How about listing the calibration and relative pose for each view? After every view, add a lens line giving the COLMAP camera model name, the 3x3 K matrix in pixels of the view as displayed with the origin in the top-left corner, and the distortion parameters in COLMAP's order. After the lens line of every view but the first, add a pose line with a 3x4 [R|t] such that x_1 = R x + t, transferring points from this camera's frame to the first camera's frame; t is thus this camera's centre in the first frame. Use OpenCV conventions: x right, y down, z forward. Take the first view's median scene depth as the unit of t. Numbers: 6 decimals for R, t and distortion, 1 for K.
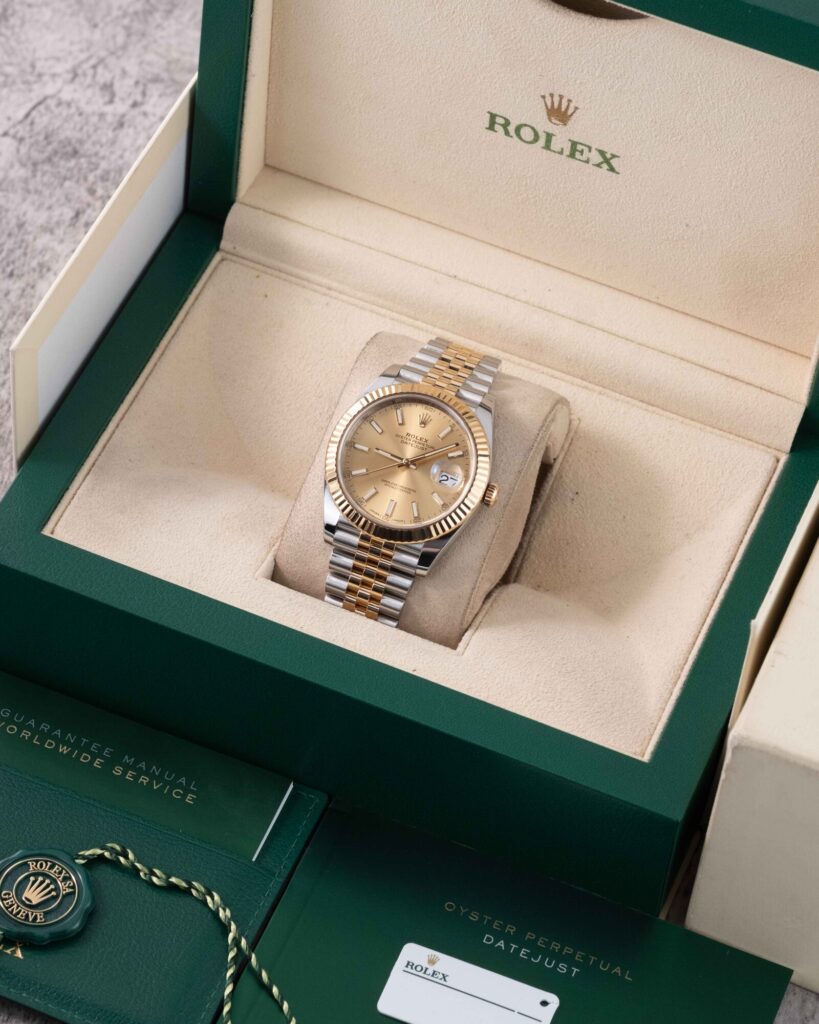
lens RADIAL K [[4171.5, 0, 409.5], [0, 4171.5, 512.0], [0, 0, 1]] dist [0.281447, -0.683277]
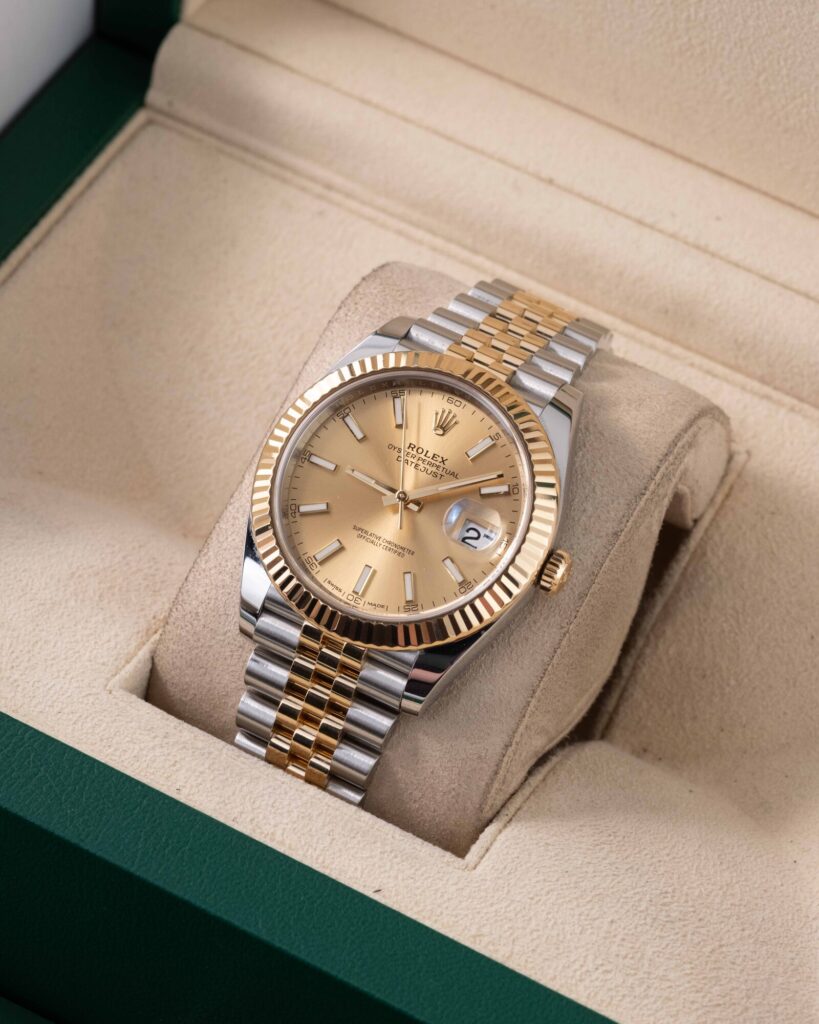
lens RADIAL K [[4171.5, 0, 409.5], [0, 4171.5, 512.0], [0, 0, 1]] dist [0.281447, -0.683277]
pose [[0.992940, 0.084721, -0.083021, 0.043641], [-0.086869, 0.995963, -0.022612, 0.001862], [0.080770, 0.029665, 0.996291, 0.459704]]
